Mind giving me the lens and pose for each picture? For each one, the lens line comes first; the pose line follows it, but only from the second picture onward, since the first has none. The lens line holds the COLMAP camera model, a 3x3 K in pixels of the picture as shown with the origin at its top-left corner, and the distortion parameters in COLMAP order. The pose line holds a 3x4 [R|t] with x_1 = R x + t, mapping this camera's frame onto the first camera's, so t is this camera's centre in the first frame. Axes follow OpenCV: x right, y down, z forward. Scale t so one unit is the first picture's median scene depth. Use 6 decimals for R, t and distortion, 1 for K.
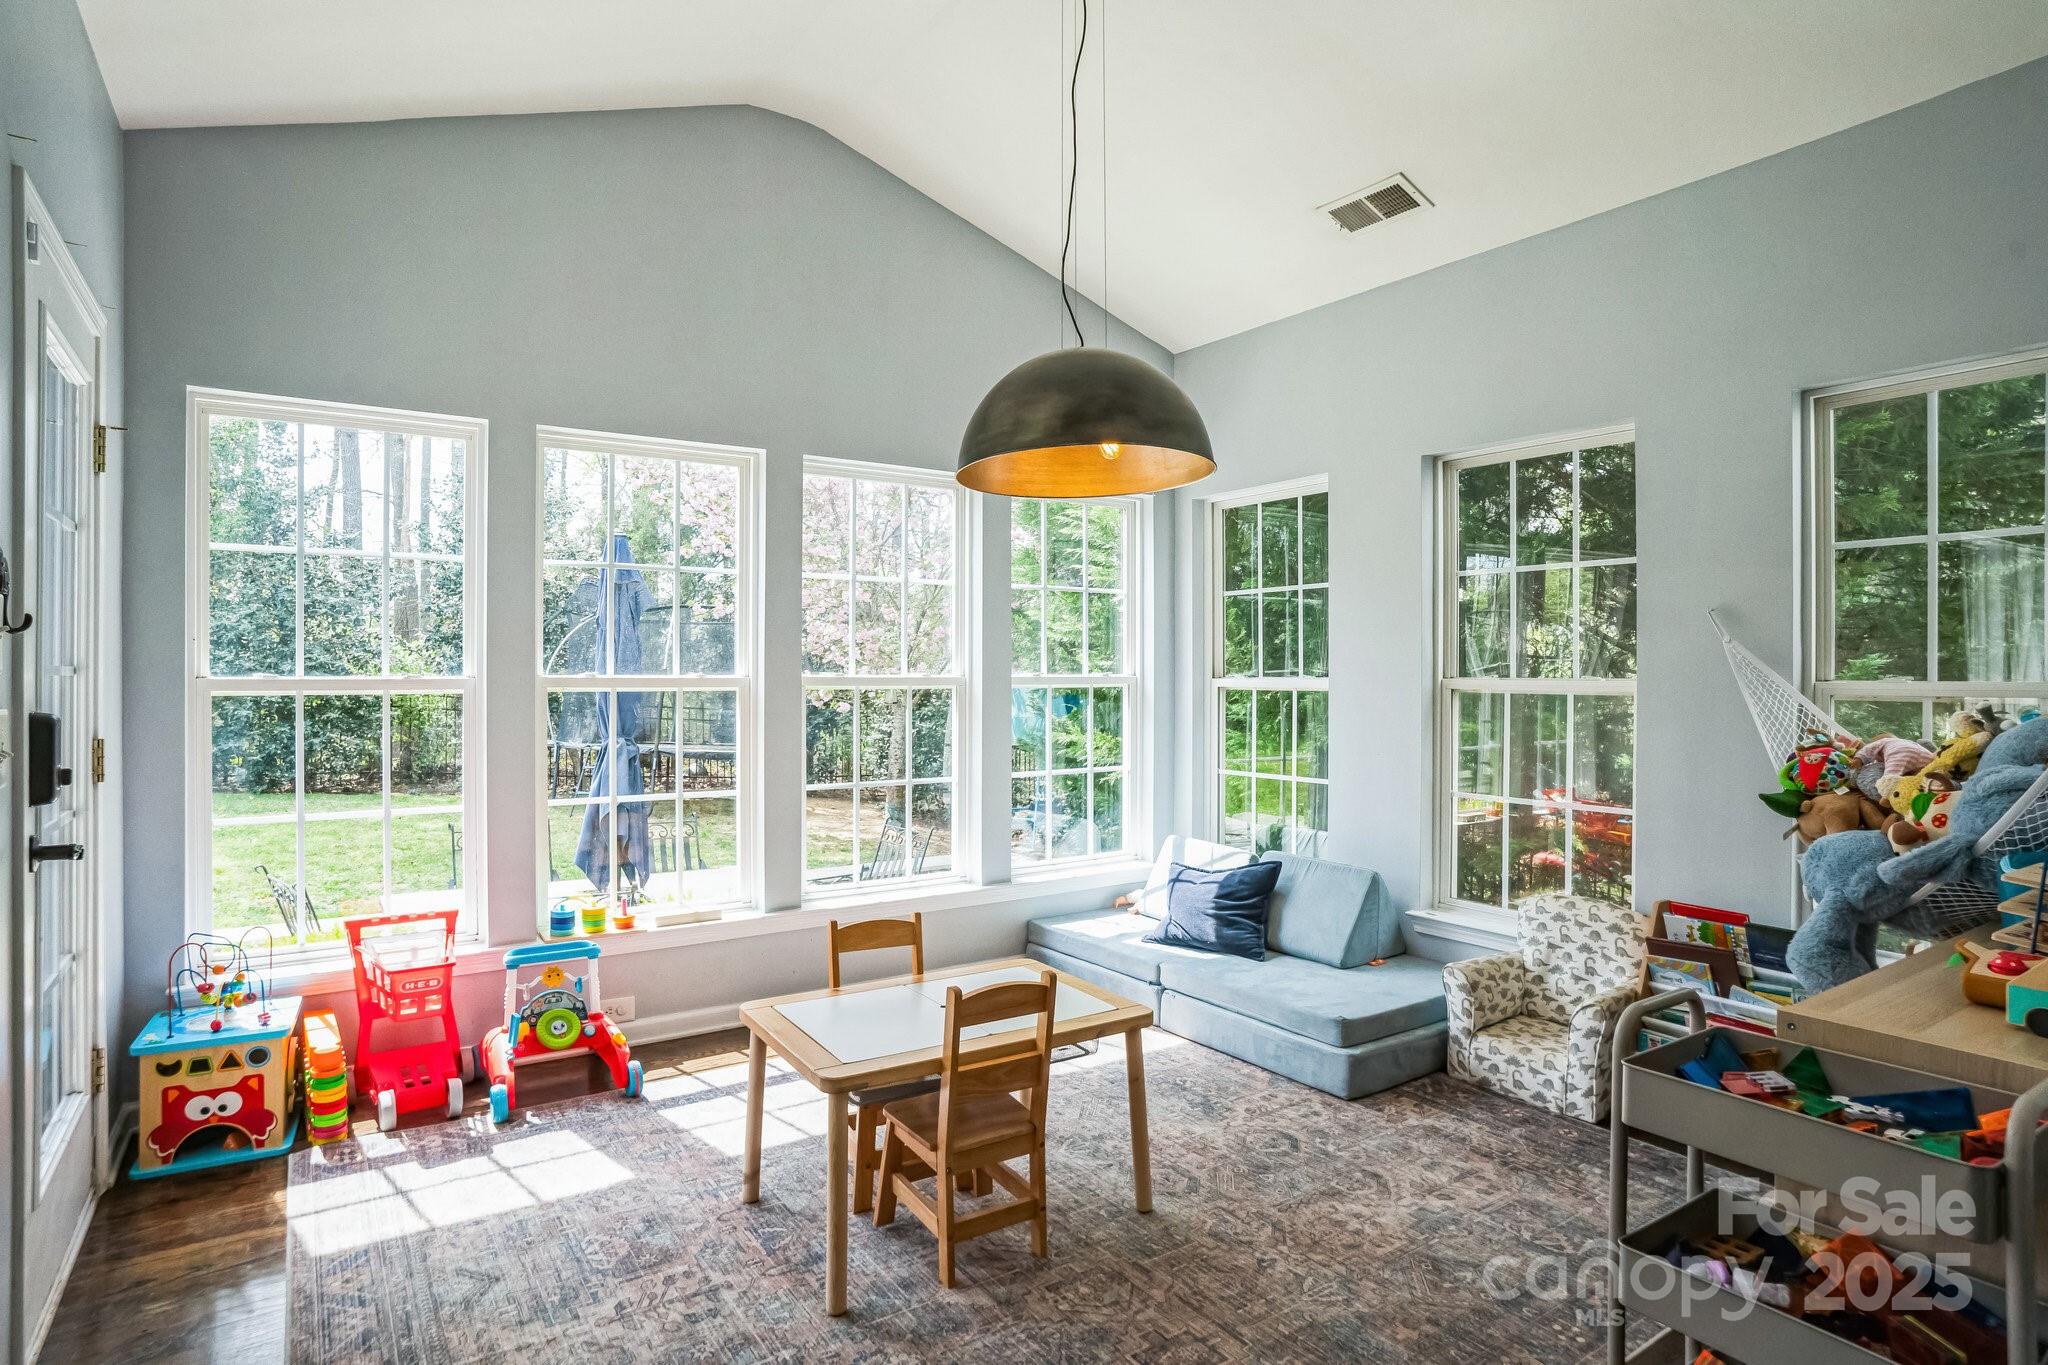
lens RADIAL K [[1105.6, 0, 1035.4], [0, 1105.6, 675.1], [0, 0, 1]] dist [-0.011248, 0.008519]
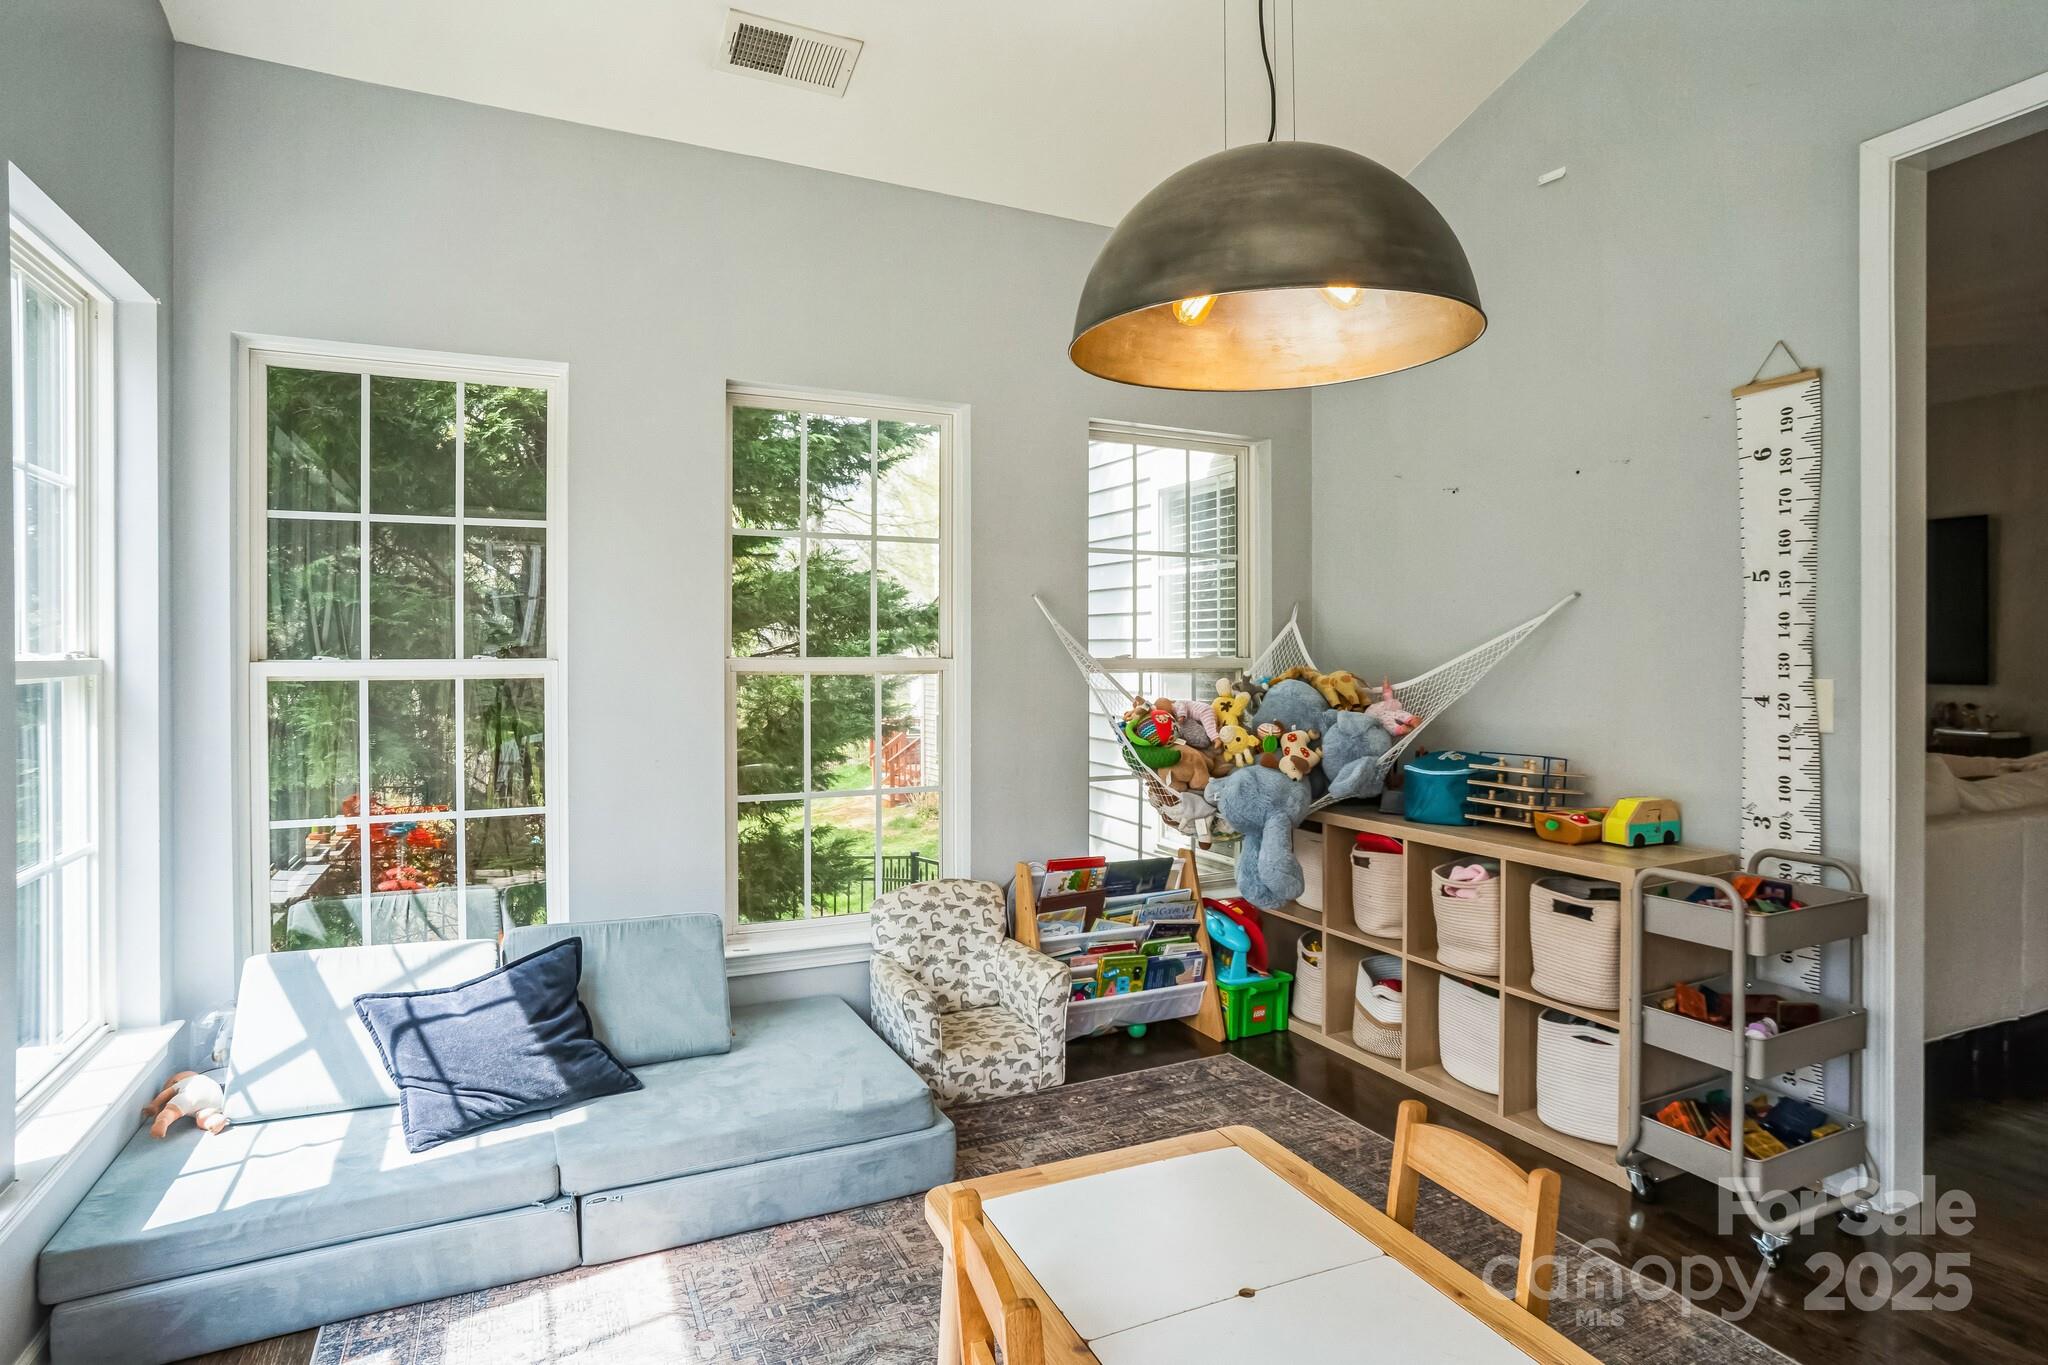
lens RADIAL K [[1105.6, 0, 1062.0], [0, 1105.6, 650.6], [0, 0, 1]] dist [-0.011248, 0.008519]
pose [[0.137372, 0.006057, 0.990501, -0.479713], [-0.003736, 0.999977, -0.005597, 0.001353], [-0.990513, -0.002932, 0.137391, 0.773208]]
